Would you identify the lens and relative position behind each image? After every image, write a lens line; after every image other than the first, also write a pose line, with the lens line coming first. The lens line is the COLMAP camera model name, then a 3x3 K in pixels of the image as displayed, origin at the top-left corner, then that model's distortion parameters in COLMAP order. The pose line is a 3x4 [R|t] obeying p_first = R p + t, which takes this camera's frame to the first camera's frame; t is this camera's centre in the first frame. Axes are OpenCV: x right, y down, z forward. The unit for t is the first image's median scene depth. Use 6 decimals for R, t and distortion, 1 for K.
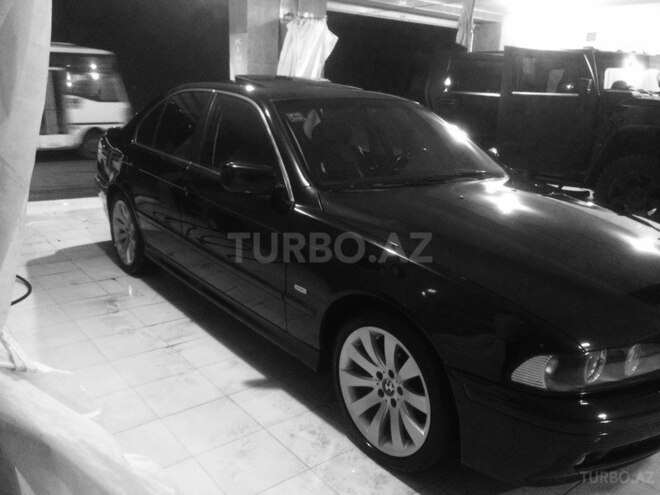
lens RADIAL K [[571.0, 0, 330.0], [0, 571.0, 247.5], [0, 0, 1]] dist [0.043201, -0.003259]
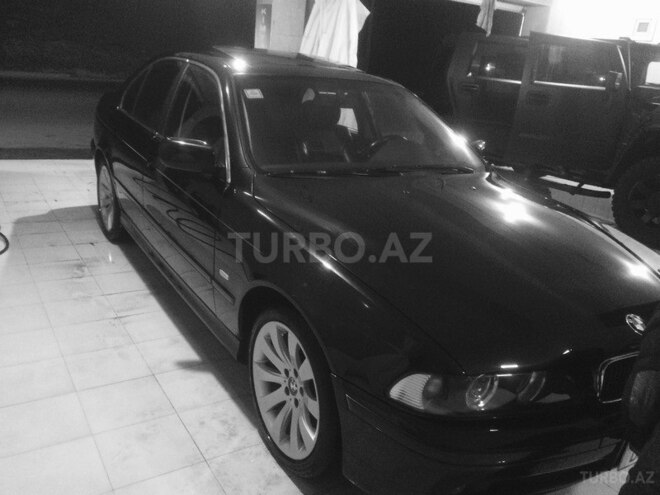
lens RADIAL K [[565.2, 0, 330.0], [0, 565.2, 247.5], [0, 0, 1]] dist [0.072596, -0.071421]
pose [[0.993286, 0.086191, -0.077161, 0.153128], [-0.082861, 0.995528, 0.045372, -0.024512], [0.080726, -0.038674, 0.995986, 0.048202]]
